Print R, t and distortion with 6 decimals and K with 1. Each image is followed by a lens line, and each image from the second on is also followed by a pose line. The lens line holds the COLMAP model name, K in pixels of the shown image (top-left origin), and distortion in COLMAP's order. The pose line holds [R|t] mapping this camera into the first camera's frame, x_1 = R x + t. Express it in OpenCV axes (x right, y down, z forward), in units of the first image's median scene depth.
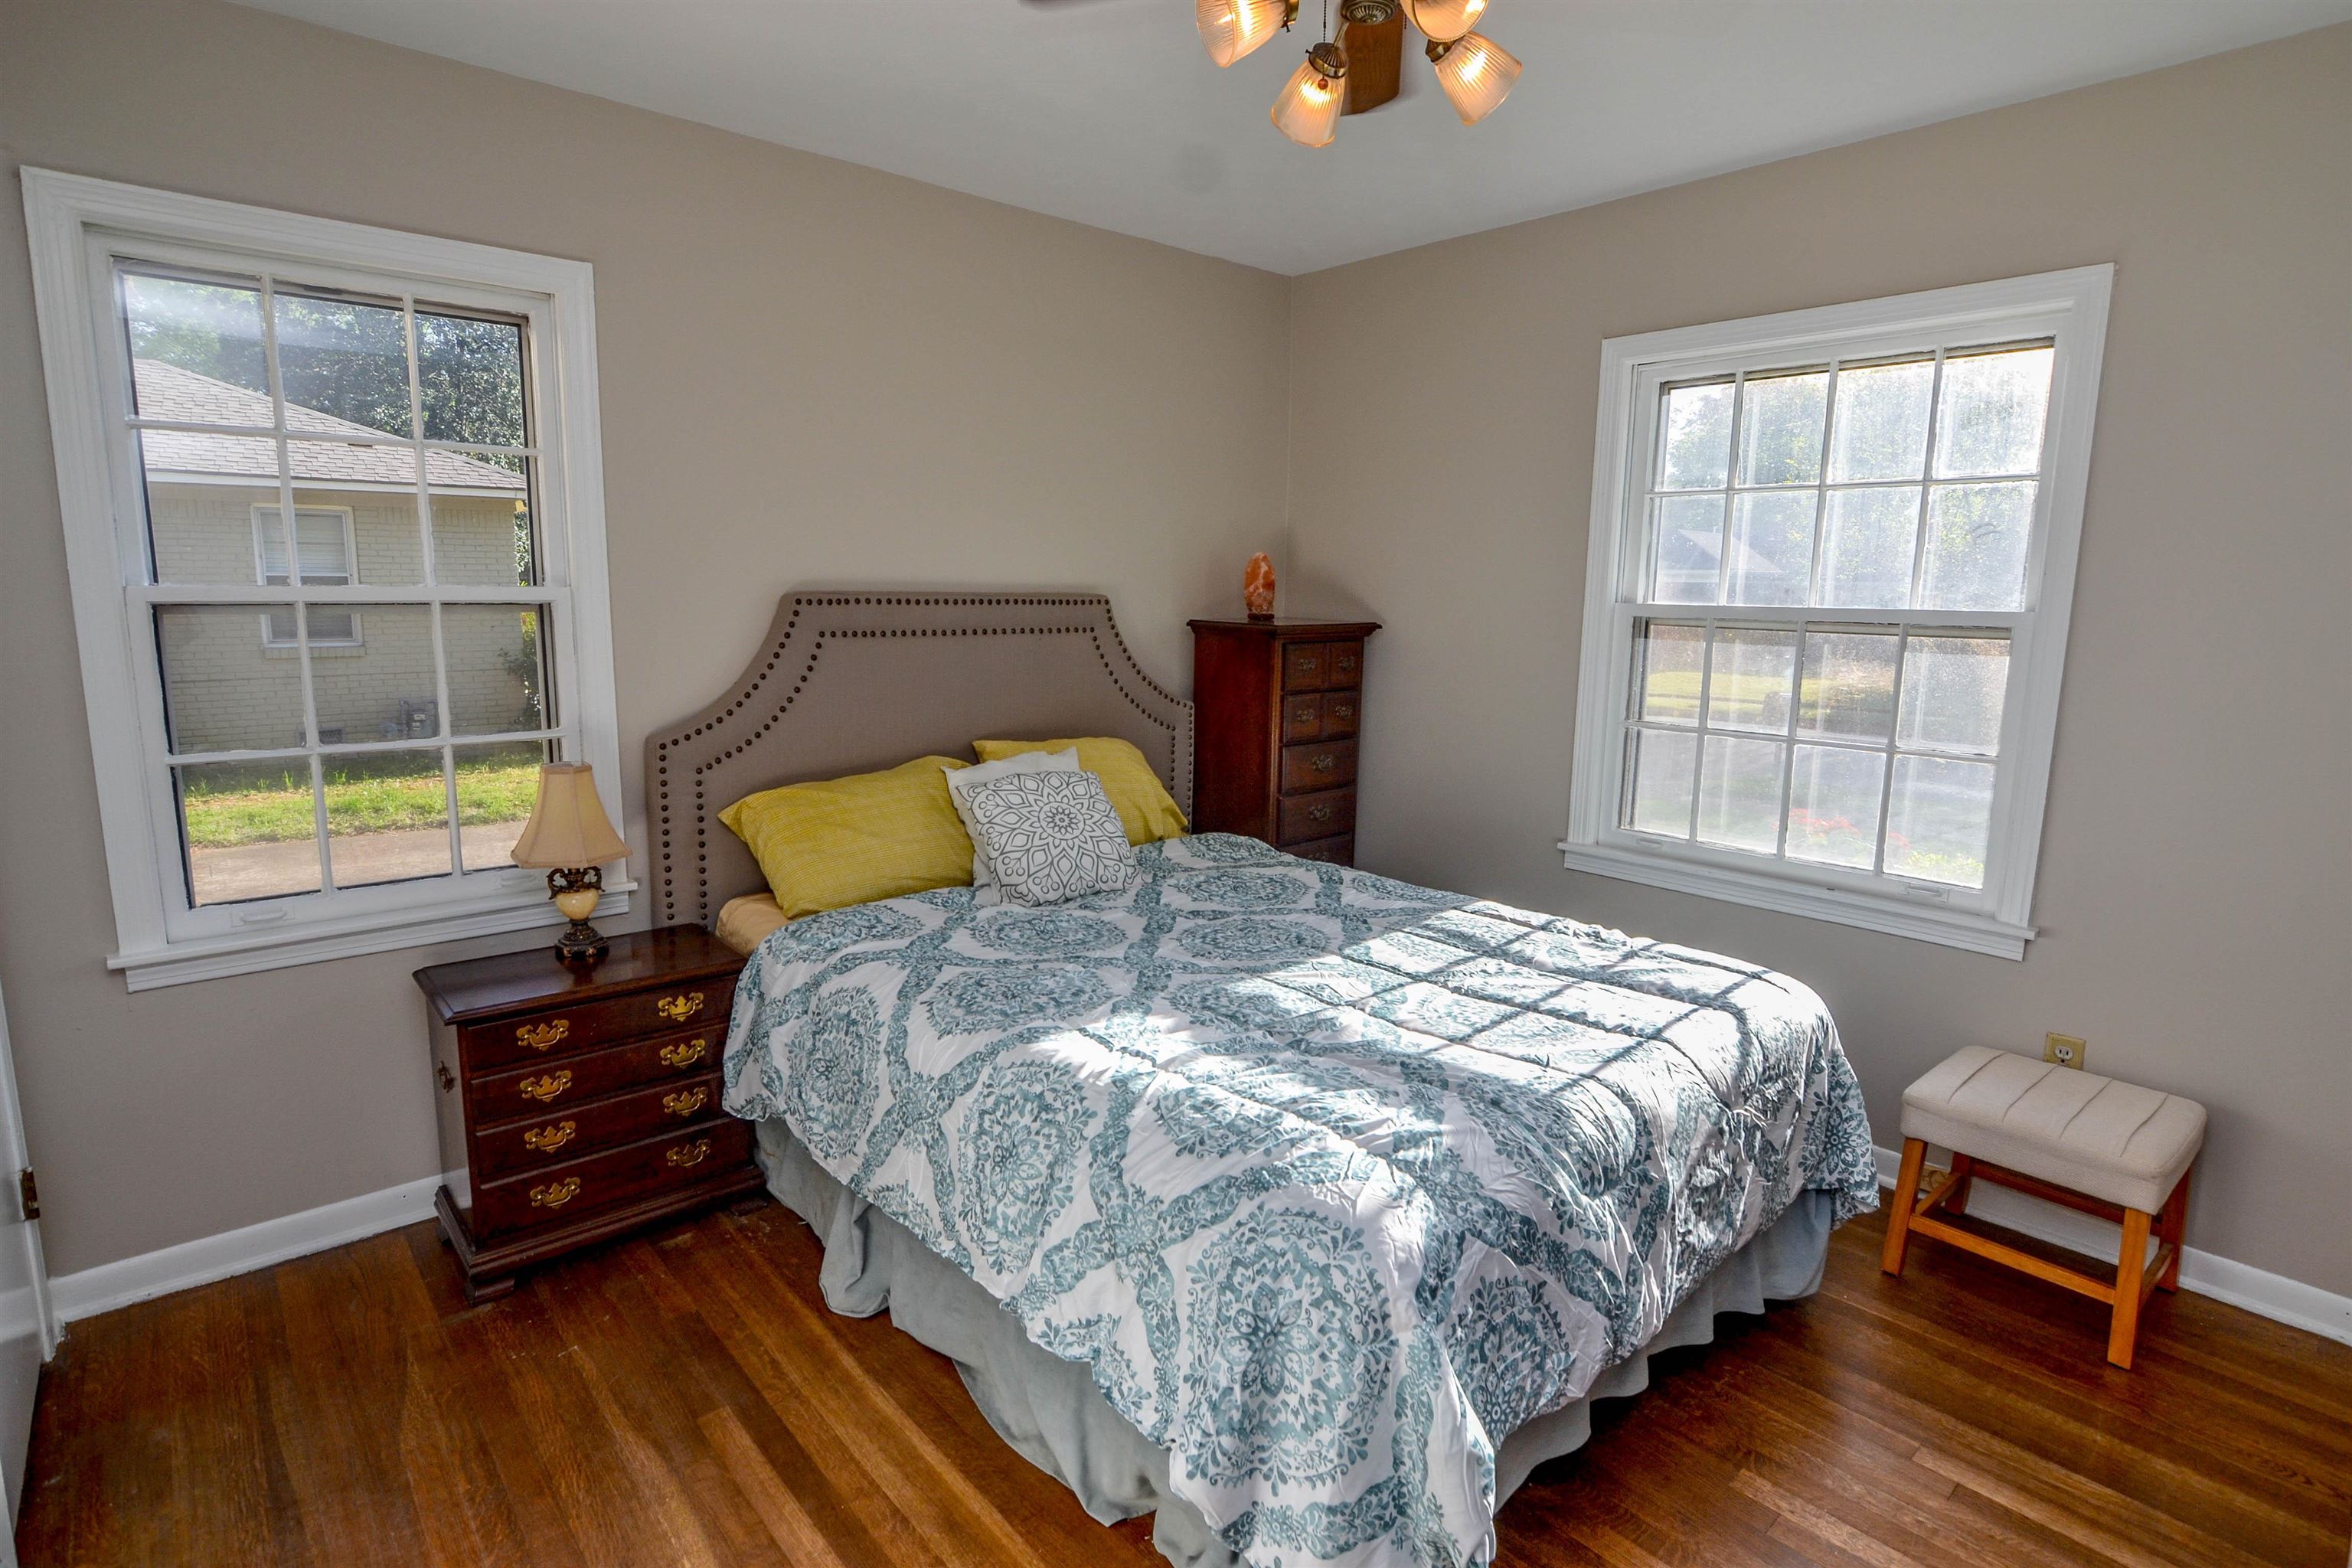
lens RADIAL K [[1159.5, 0, 1157.2], [0, 1159.5, 779.1], [0, 0, 1]] dist [-0.030181, 0.005701]
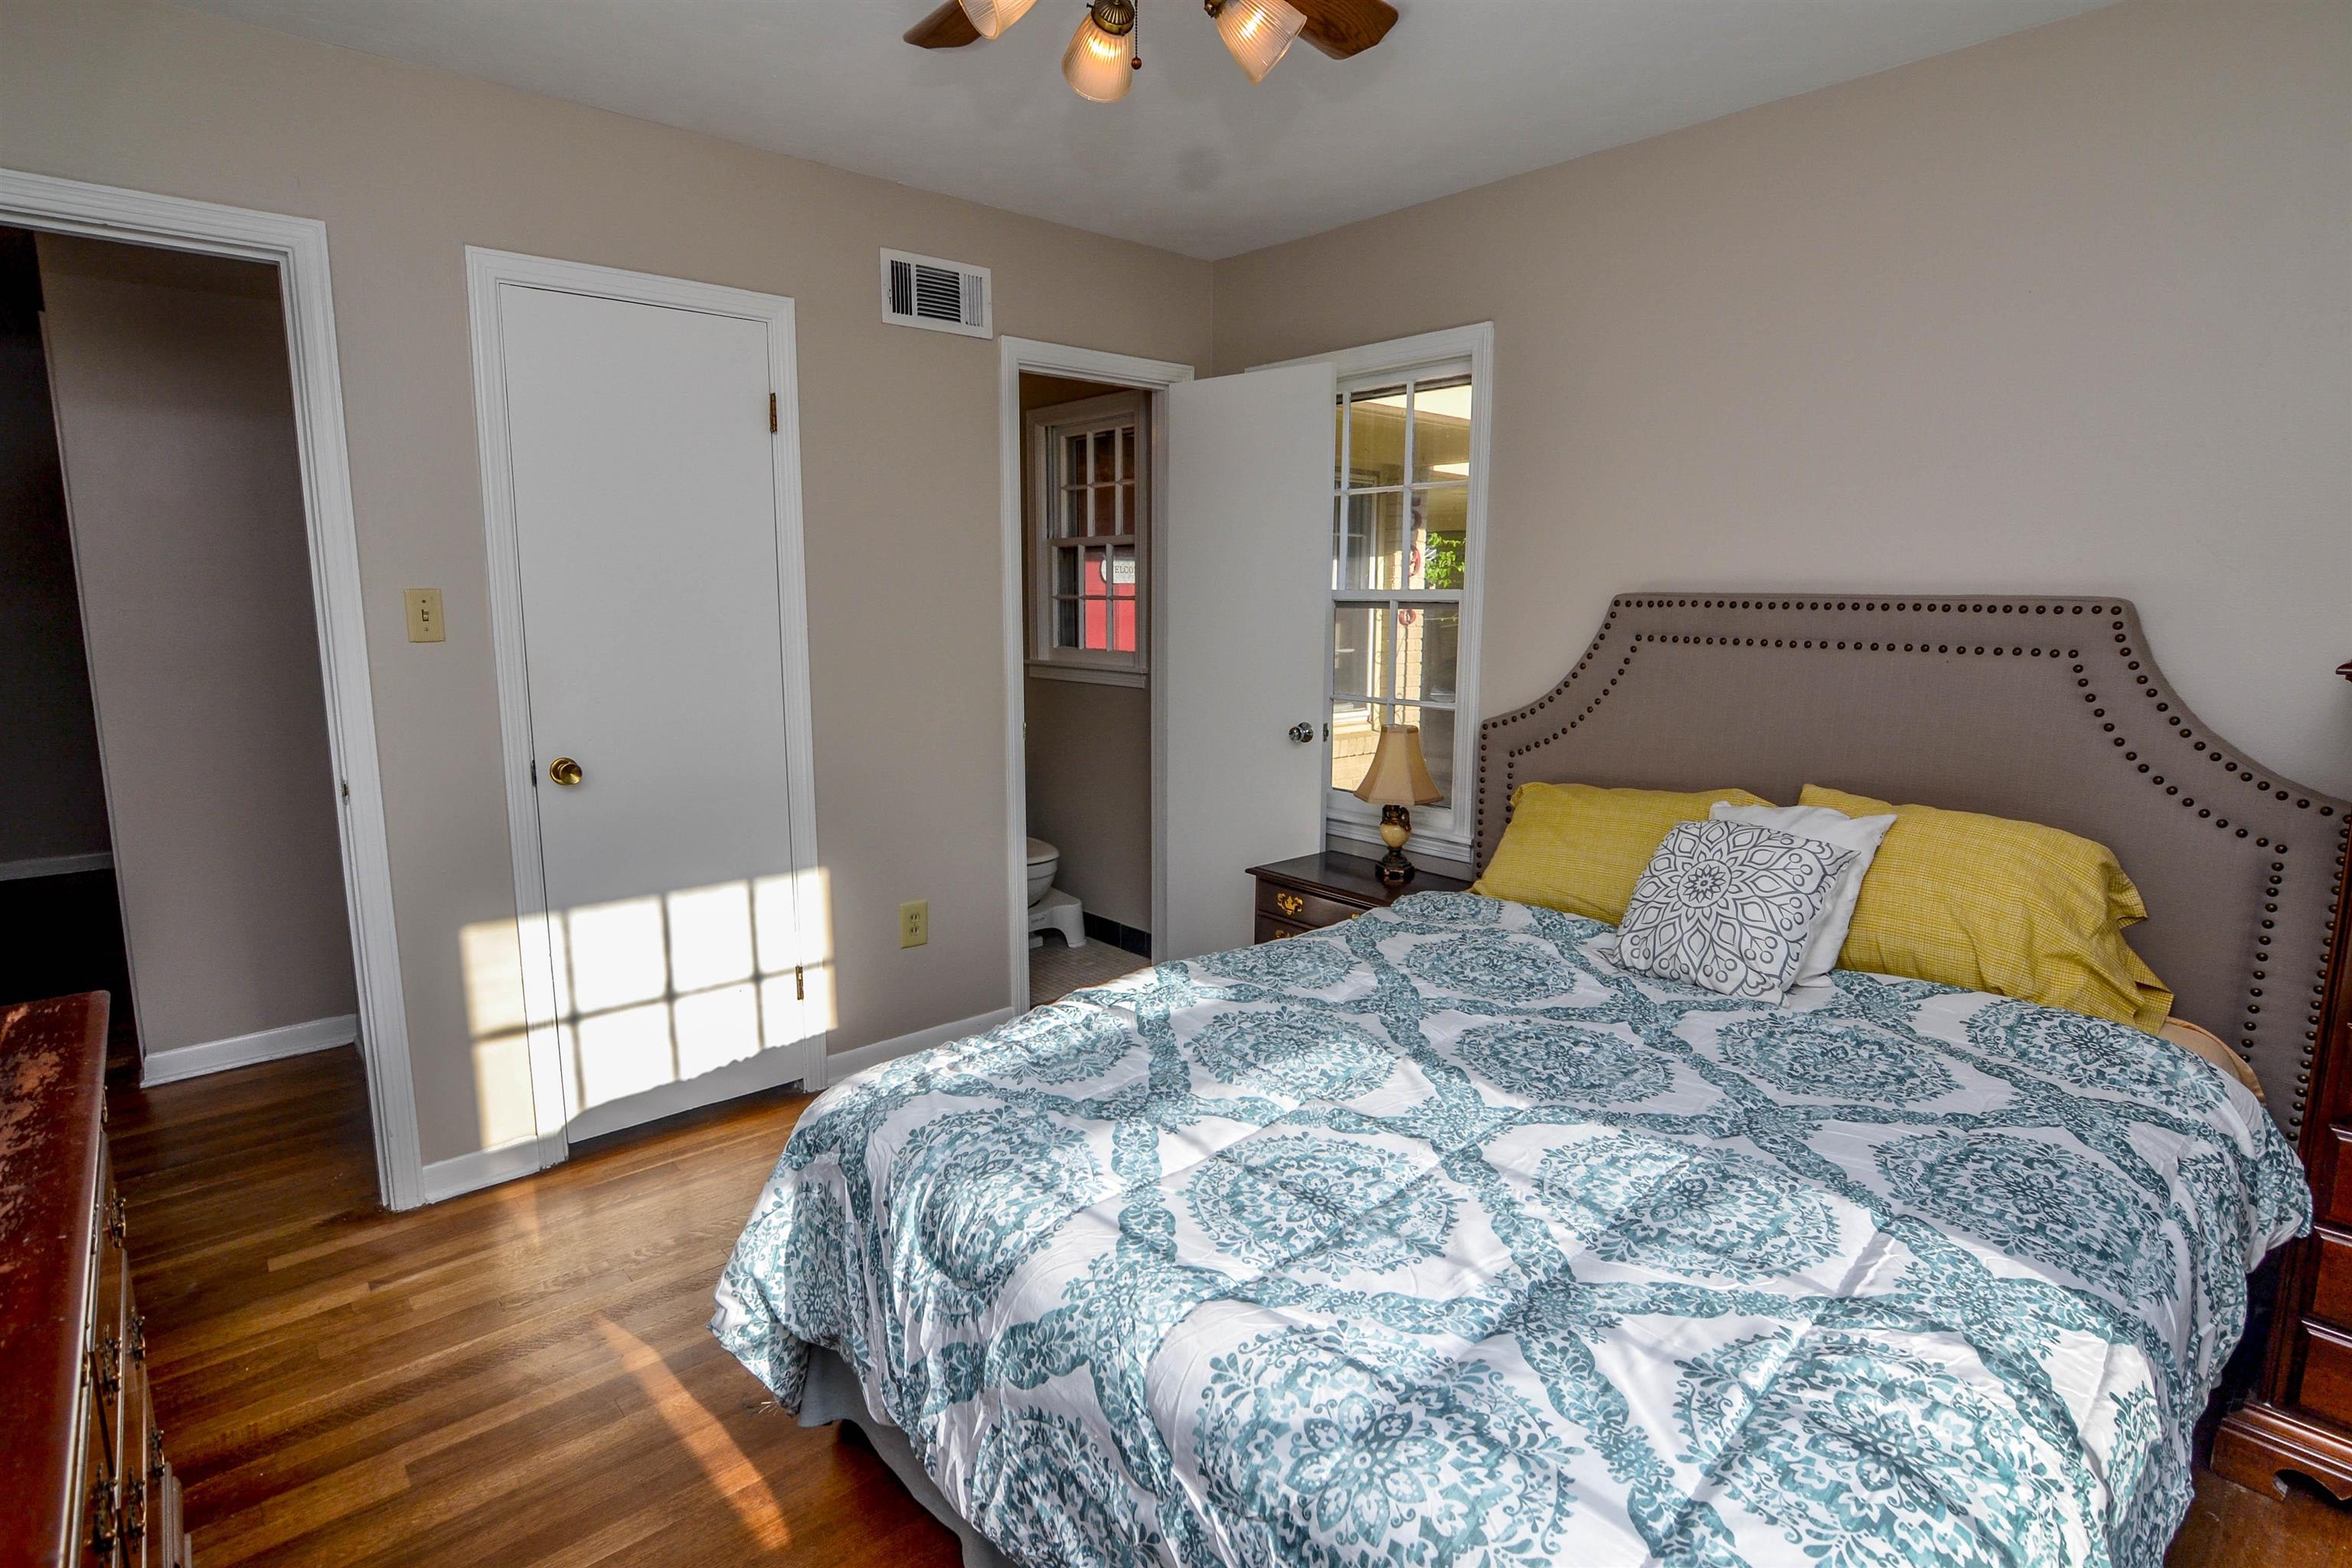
lens RADIAL K [[1159.5, 0, 1160.1], [0, 1159.5, 780.0], [0, 0, 1]] dist [-0.030181, 0.005701]
pose [[0.017866, 0.152755, -0.988103, 0.698914], [-0.164109, 0.975305, 0.147810, -0.091362], [0.986280, 0.159515, 0.042493, 0.622691]]
